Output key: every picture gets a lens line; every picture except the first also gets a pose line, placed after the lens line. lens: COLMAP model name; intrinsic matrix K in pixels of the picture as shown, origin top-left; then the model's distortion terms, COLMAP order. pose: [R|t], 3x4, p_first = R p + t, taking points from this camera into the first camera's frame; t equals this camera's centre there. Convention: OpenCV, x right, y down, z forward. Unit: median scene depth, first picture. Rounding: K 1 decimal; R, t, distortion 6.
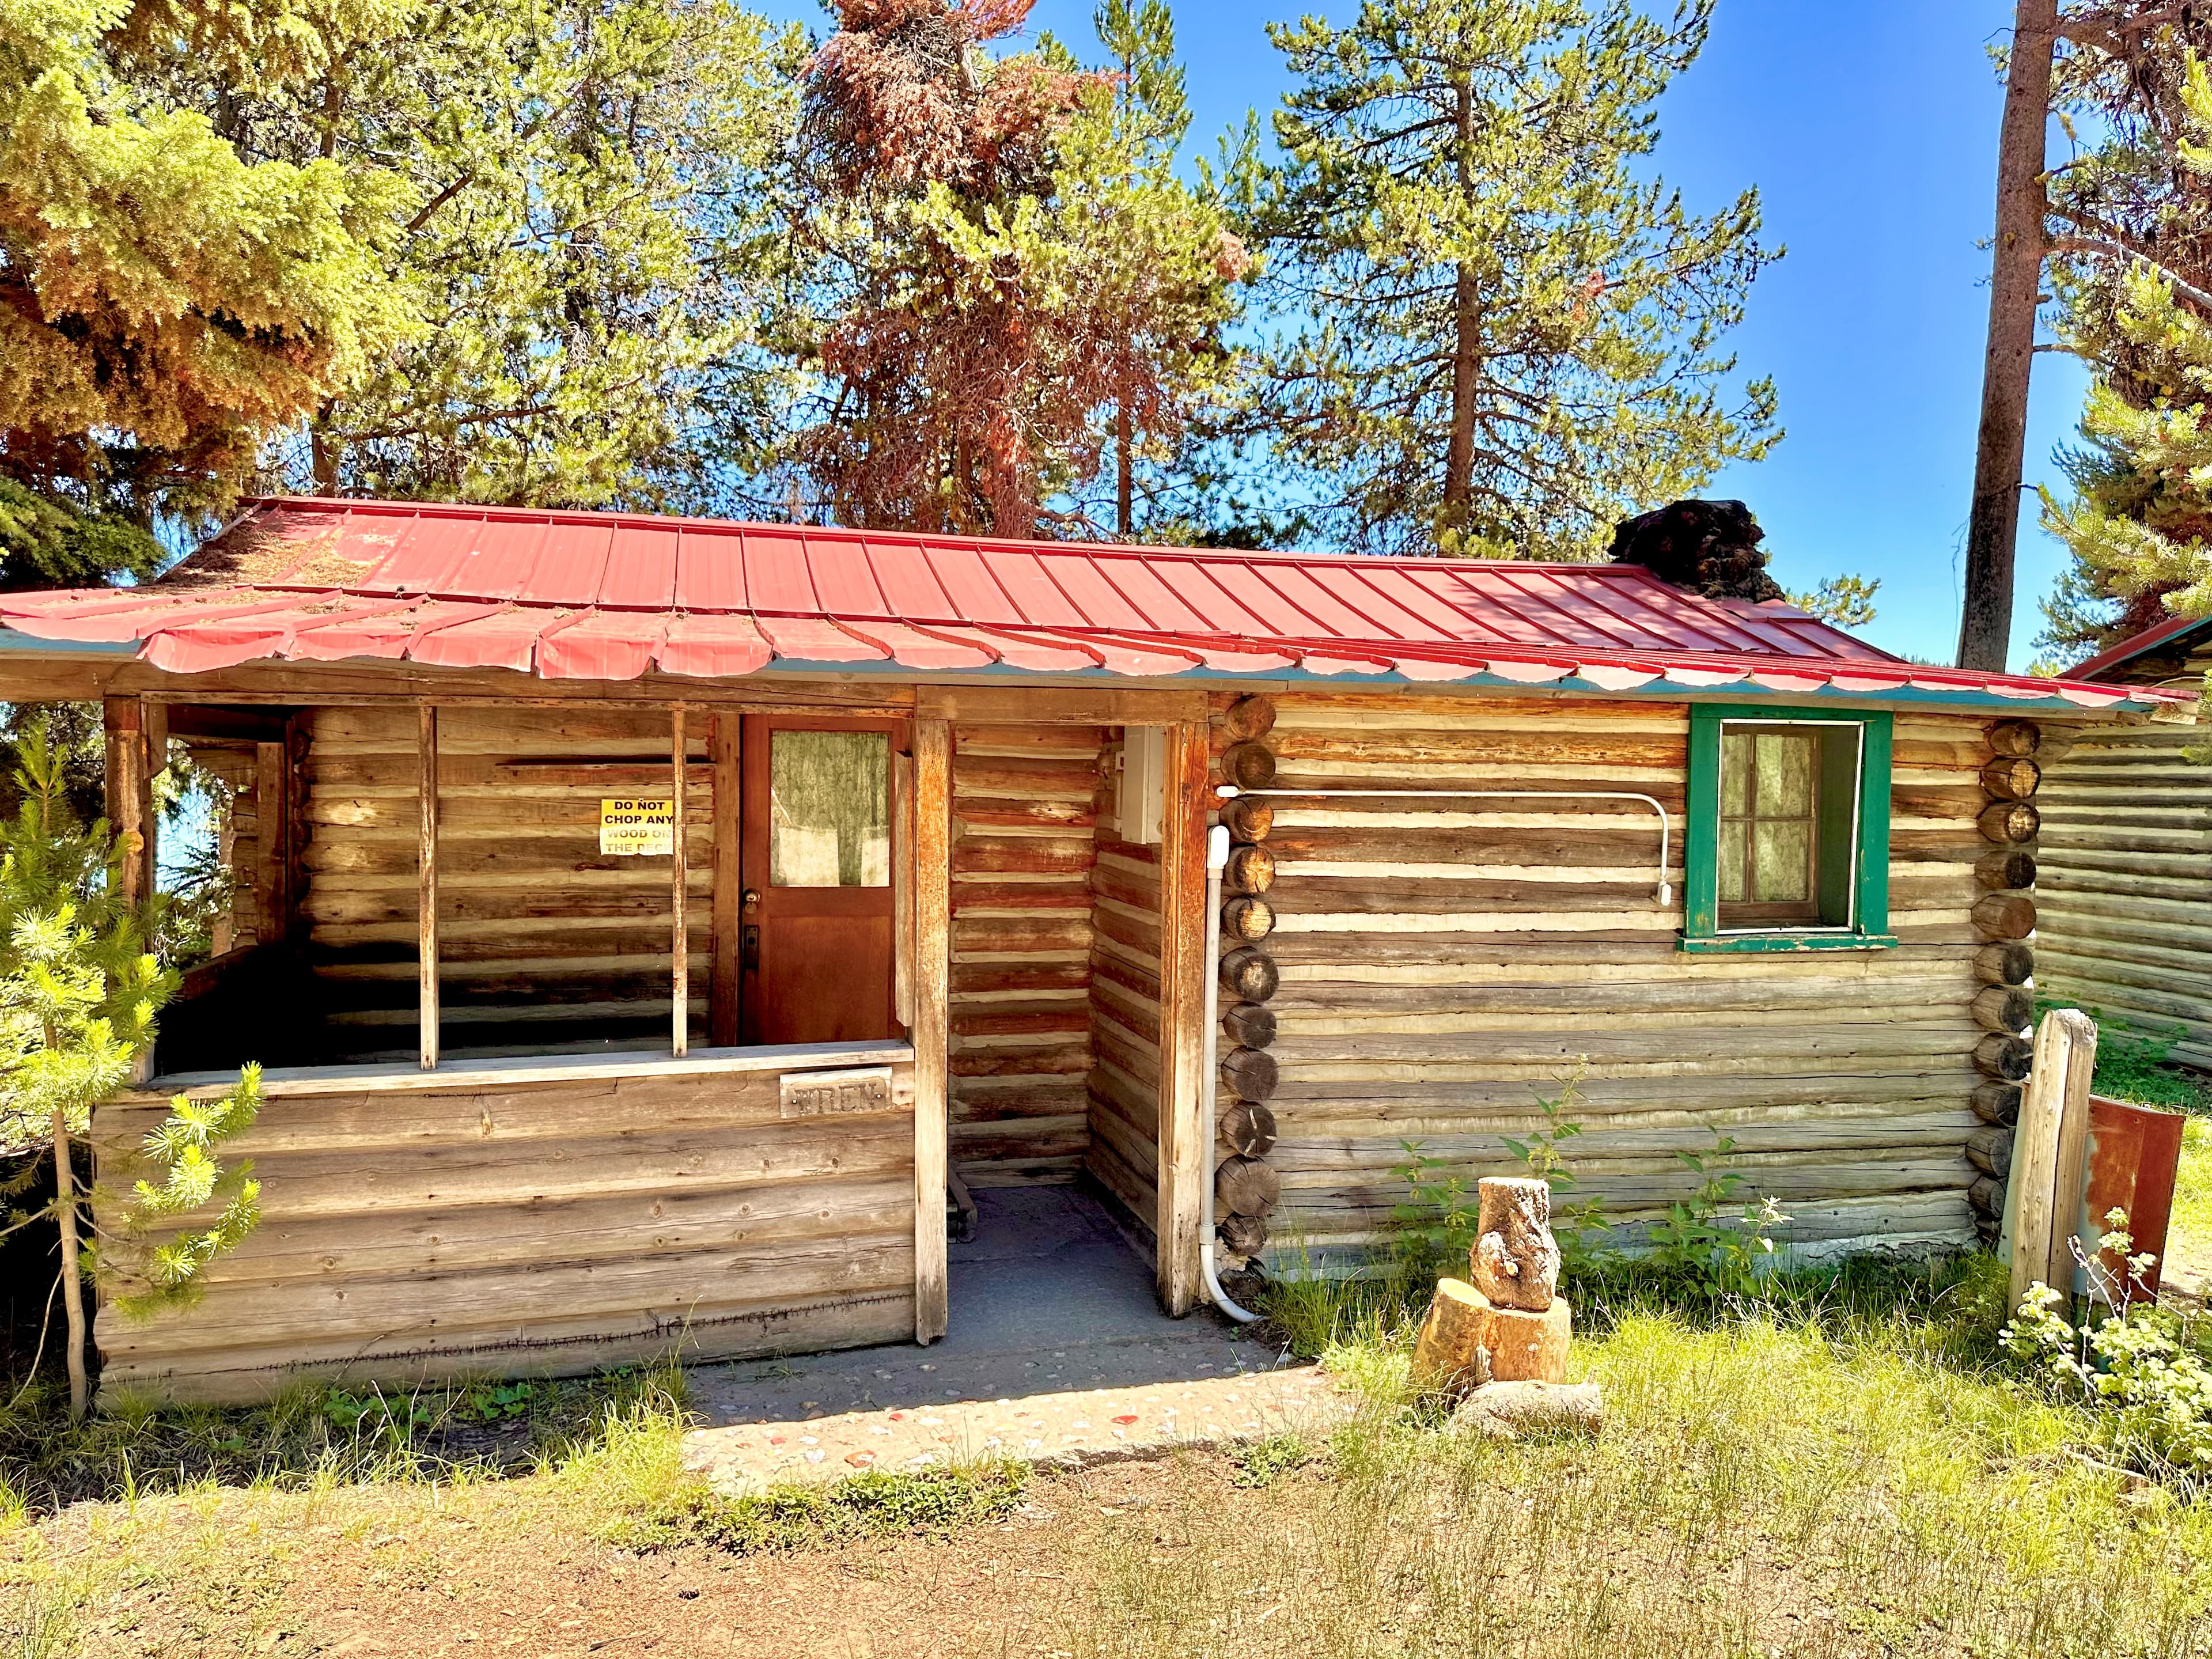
lens RADIAL K [[1126.7, 0, 1106.0], [0, 1126.7, 829.5], [0, 0, 1]] dist [0.005685, 0.000233]
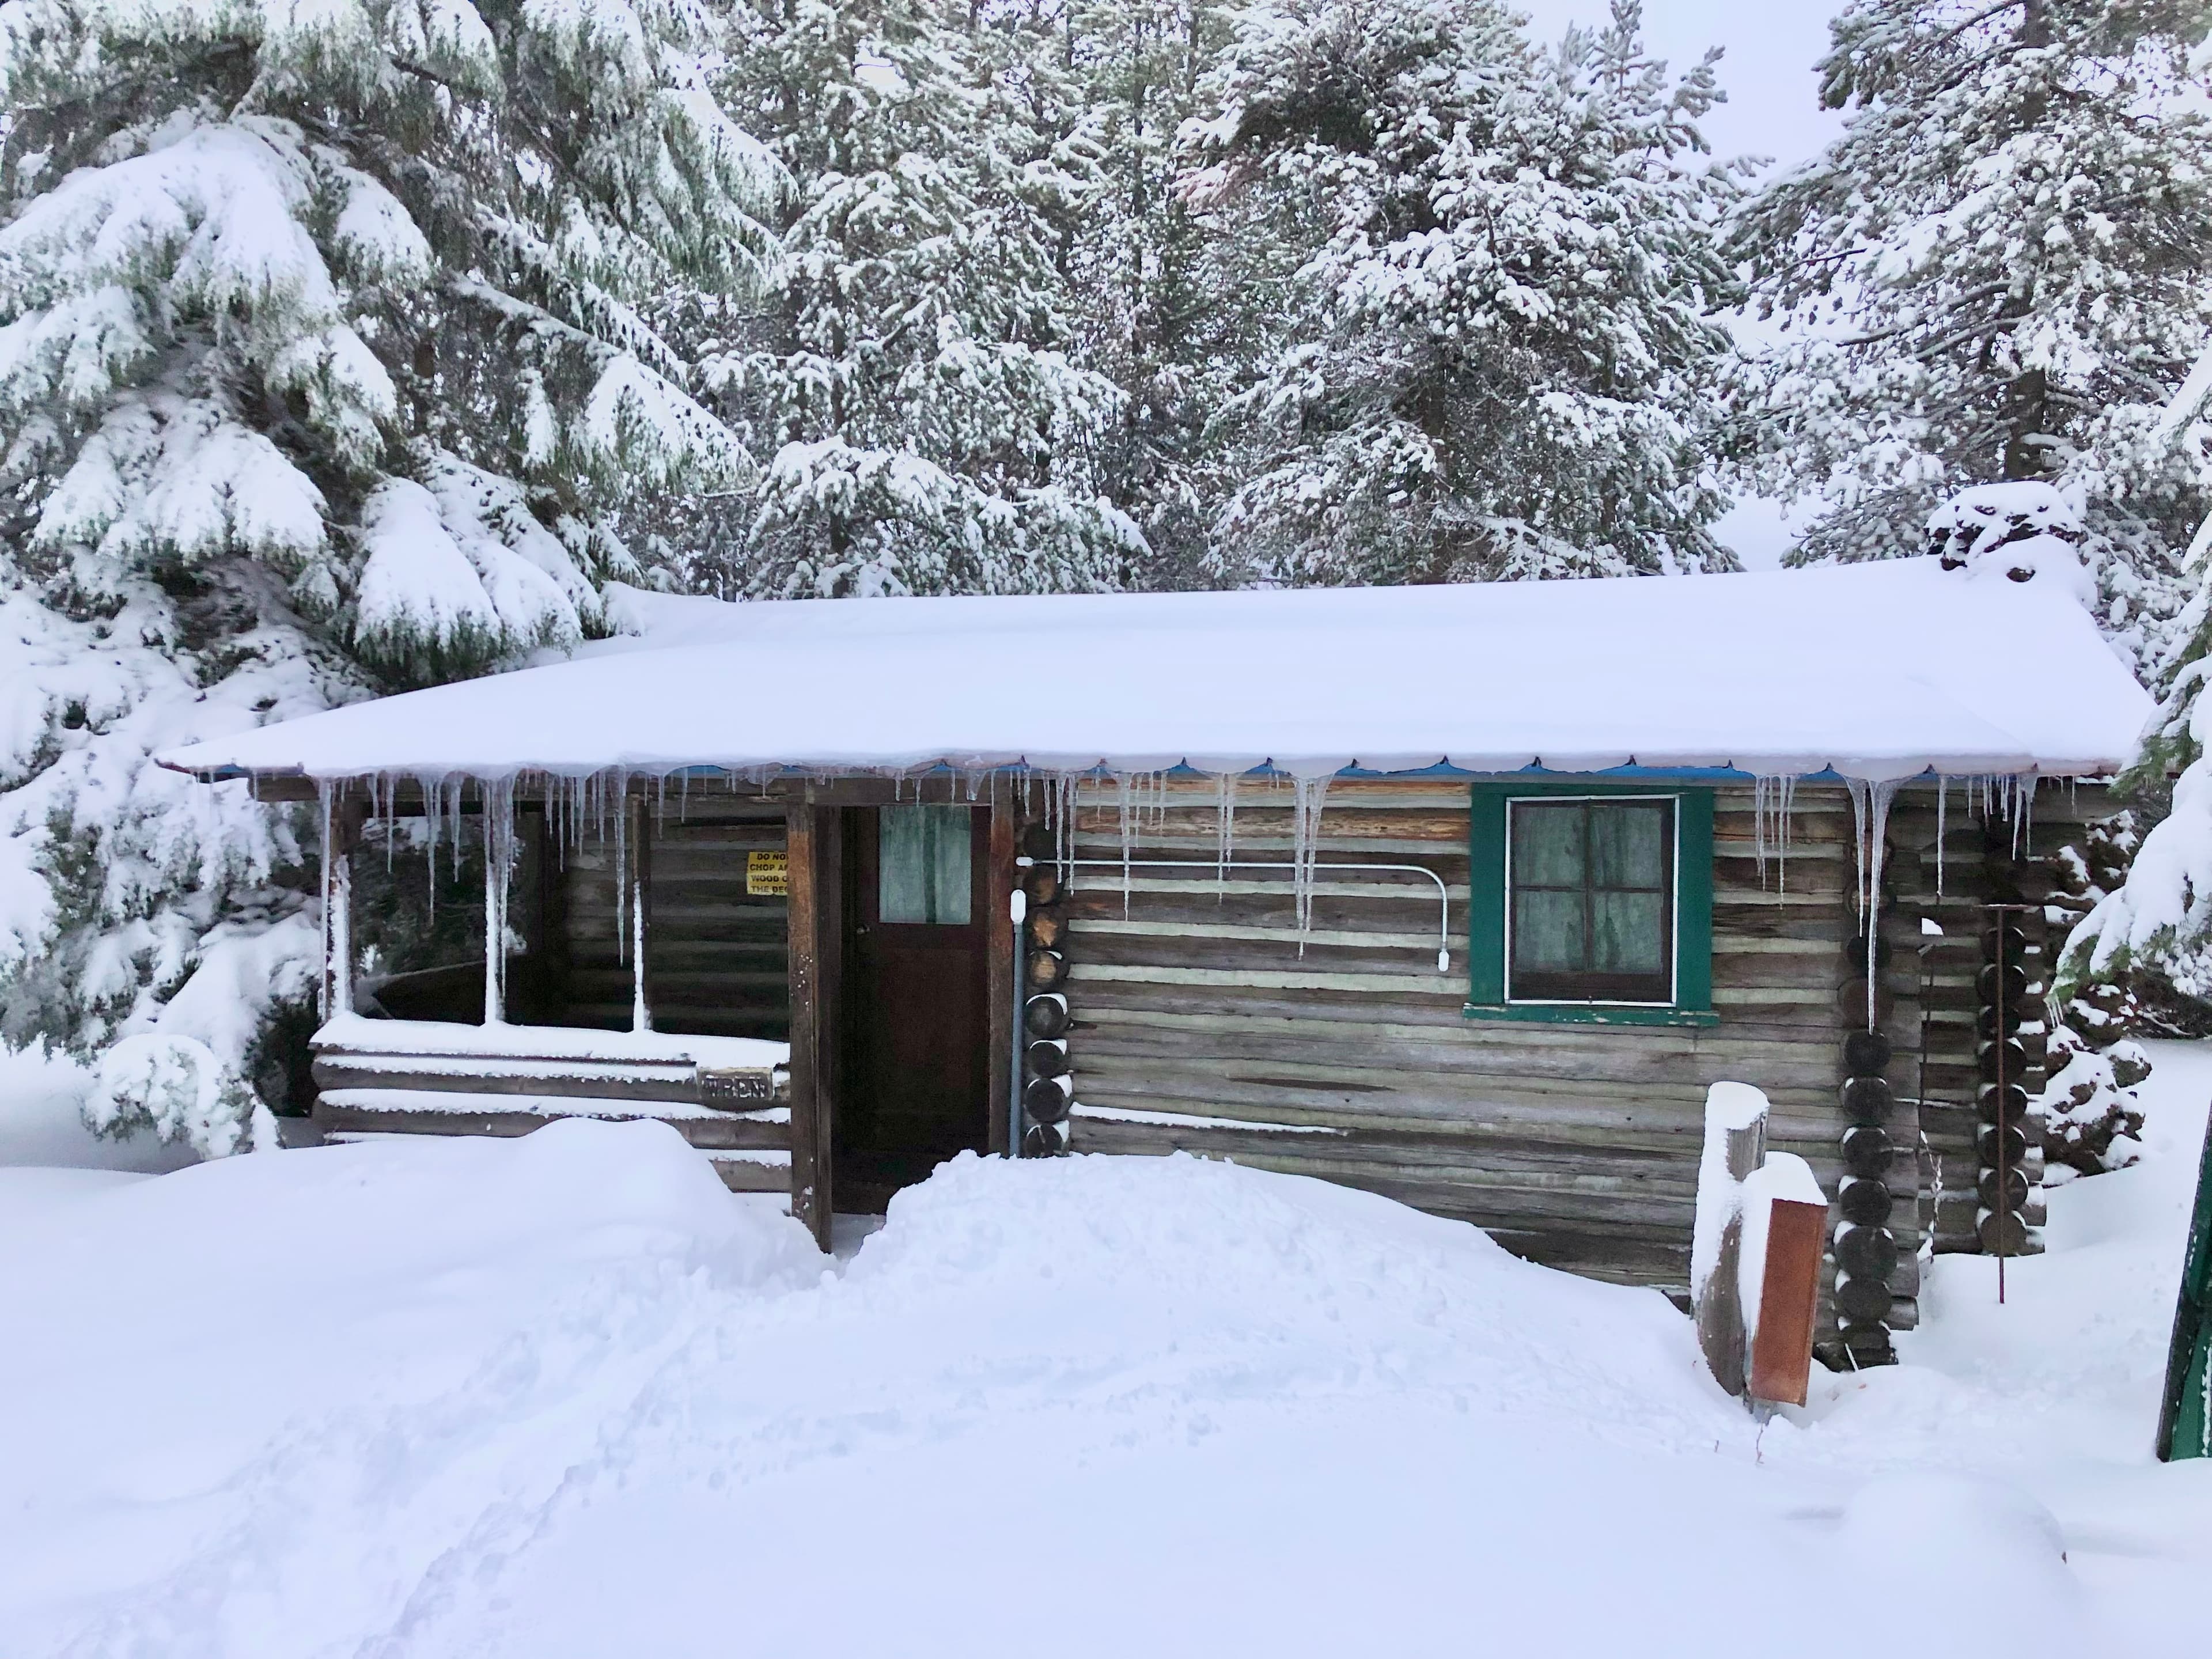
lens RADIAL K [[1126.7, 0, 1106.0], [0, 1126.7, 829.5], [0, 0, 1]] dist [0.005685, 0.000233]
pose [[0.934146, -0.000365, -0.356891, 0.562626], [-0.007655, 0.999749, -0.021057, -0.039339], [0.356810, 0.022402, 0.933909, -0.099823]]
